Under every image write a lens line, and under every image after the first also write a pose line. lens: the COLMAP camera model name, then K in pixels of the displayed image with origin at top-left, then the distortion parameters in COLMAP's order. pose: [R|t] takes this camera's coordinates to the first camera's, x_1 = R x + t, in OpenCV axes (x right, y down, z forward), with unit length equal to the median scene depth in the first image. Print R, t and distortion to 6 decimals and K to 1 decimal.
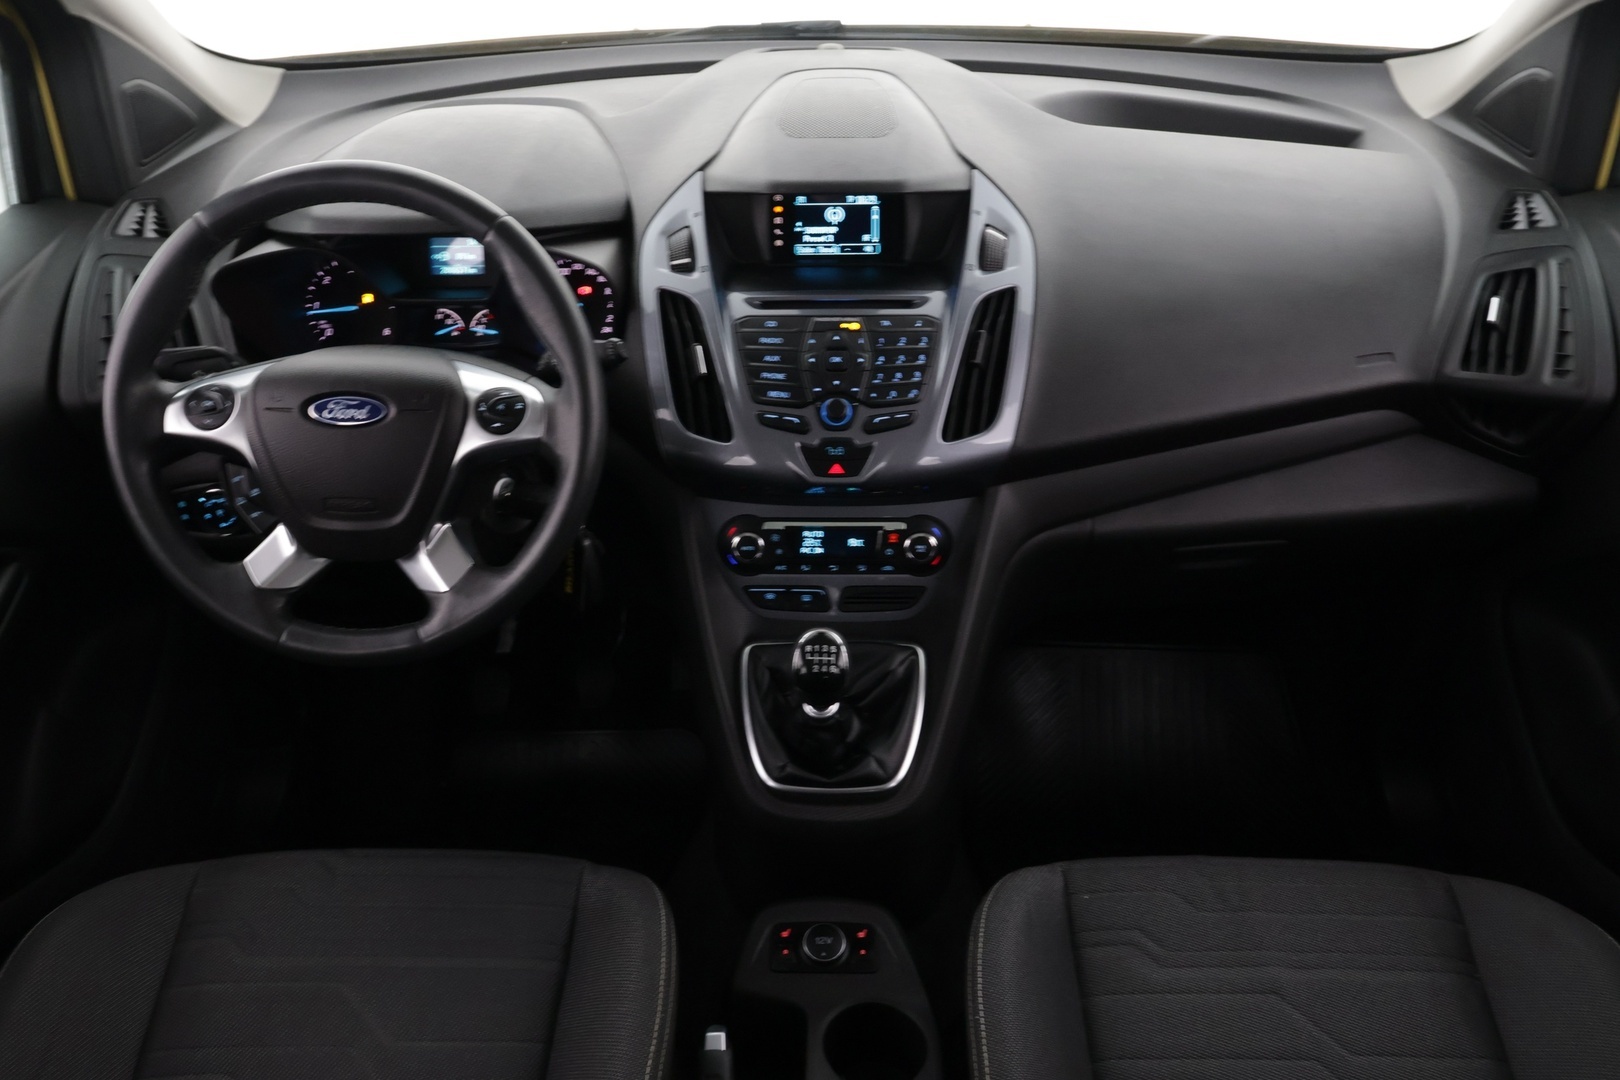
lens RADIAL K [[1361.9, 0, 800.3], [0, 1361.9, 533.9], [0, 0, 1]] dist [-0.029567, 0.025984]
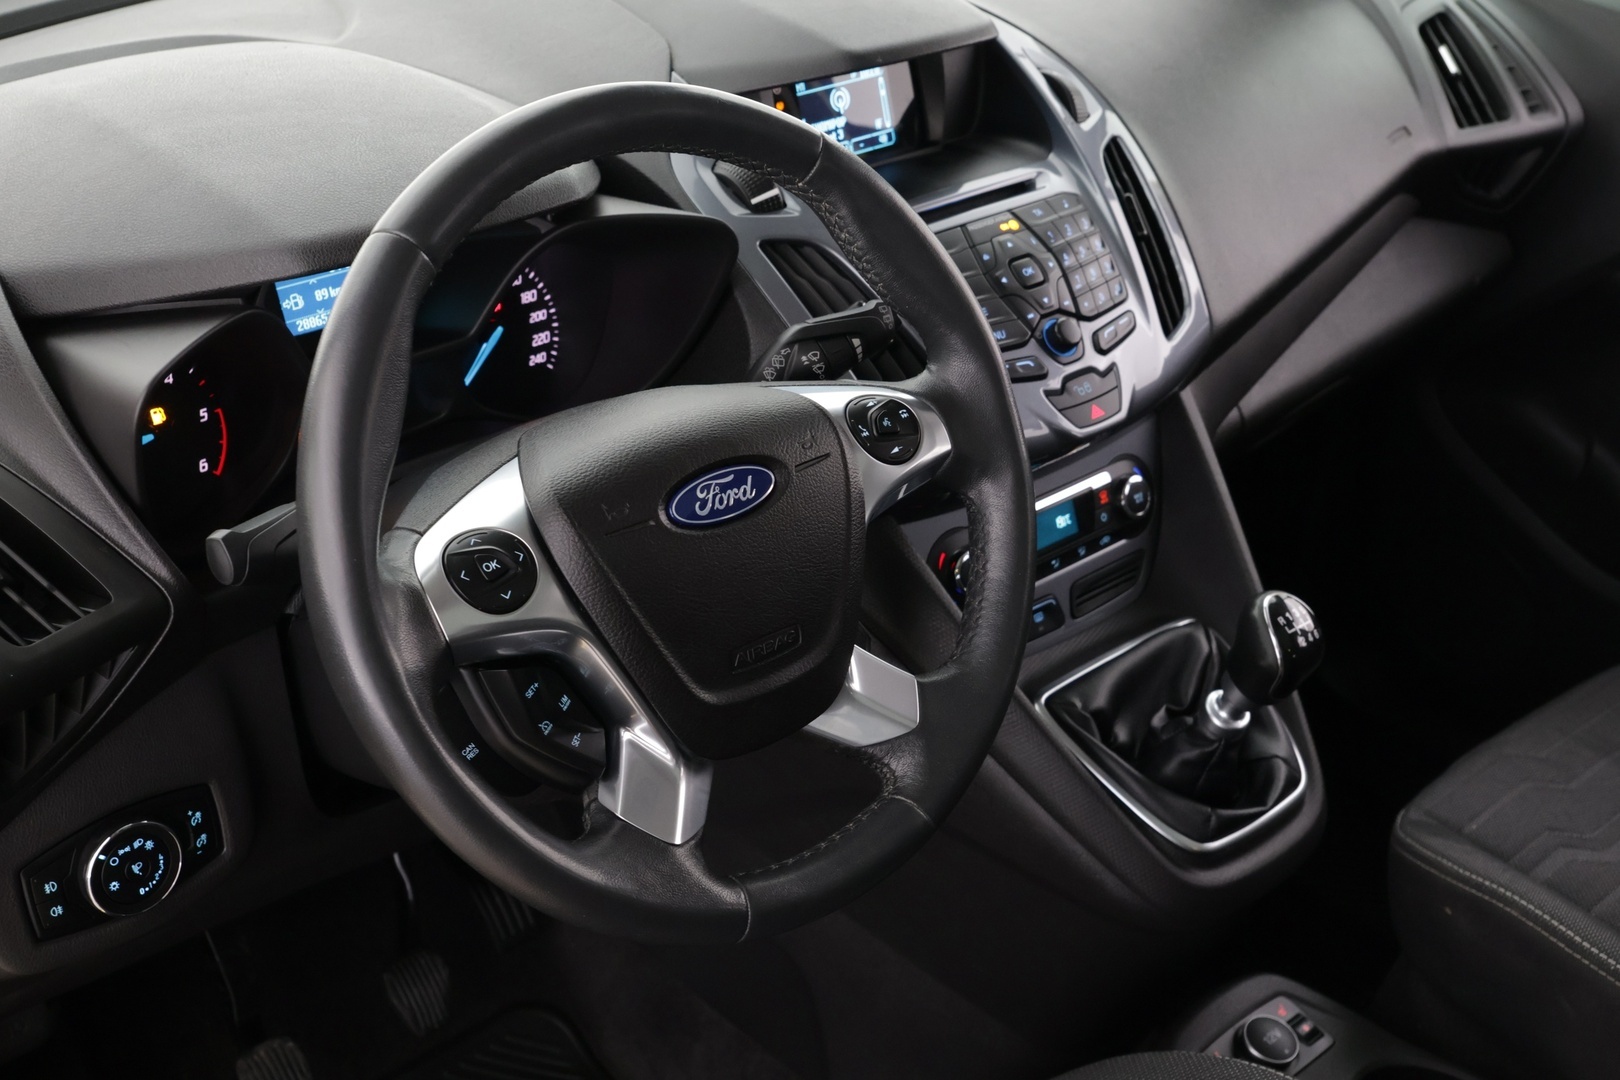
lens RADIAL K [[2002.9, 0, 813.5], [0, 2002.9, 537.0], [0, 0, 1]] dist [0.041682, 0.000000]
pose [[0.728227, -0.308762, 0.611843, -0.726036], [0.349471, 0.935270, 0.056031, -0.093619], [-0.589539, 0.173018, 0.788992, 0.252444]]
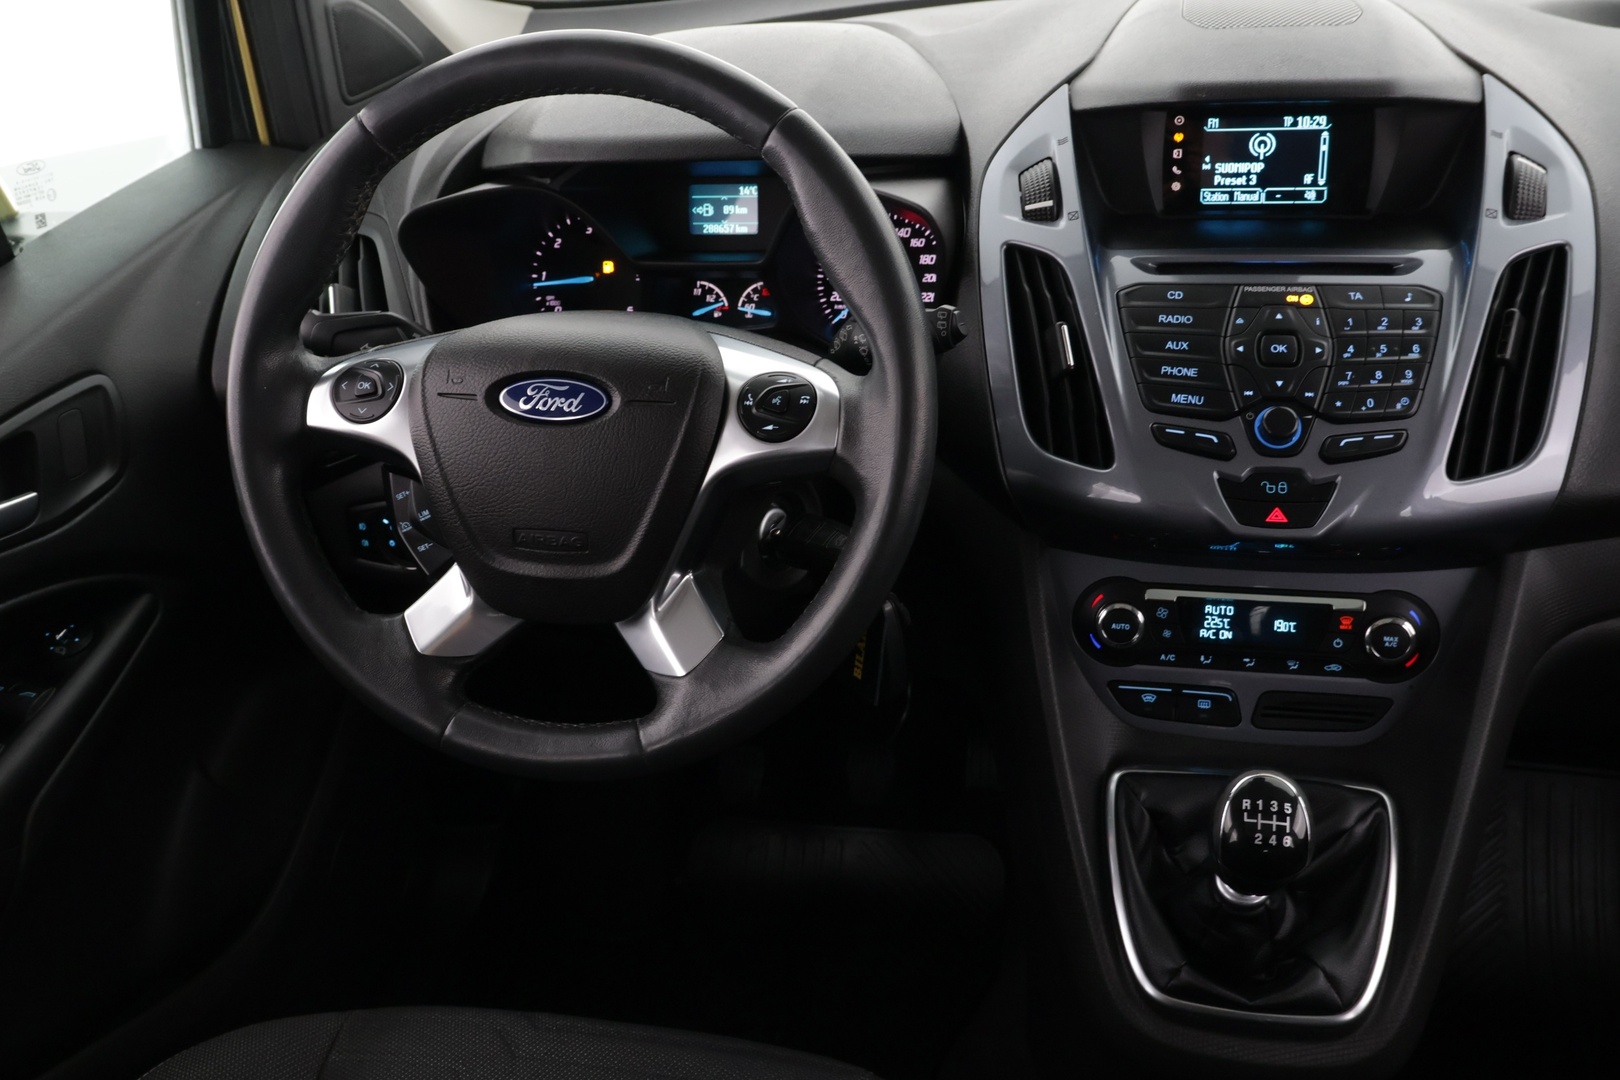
lens RADIAL K [[1361.9, 0, 812.1], [0, 1361.9, 531.8], [0, 0, 1]] dist [-0.029567, 0.025984]
pose [[0.983438, 0.041787, -0.176365, -0.073933], [-0.046898, 0.998589, -0.024910, -0.012753], [0.175075, 0.032768, 0.984010, 0.311966]]
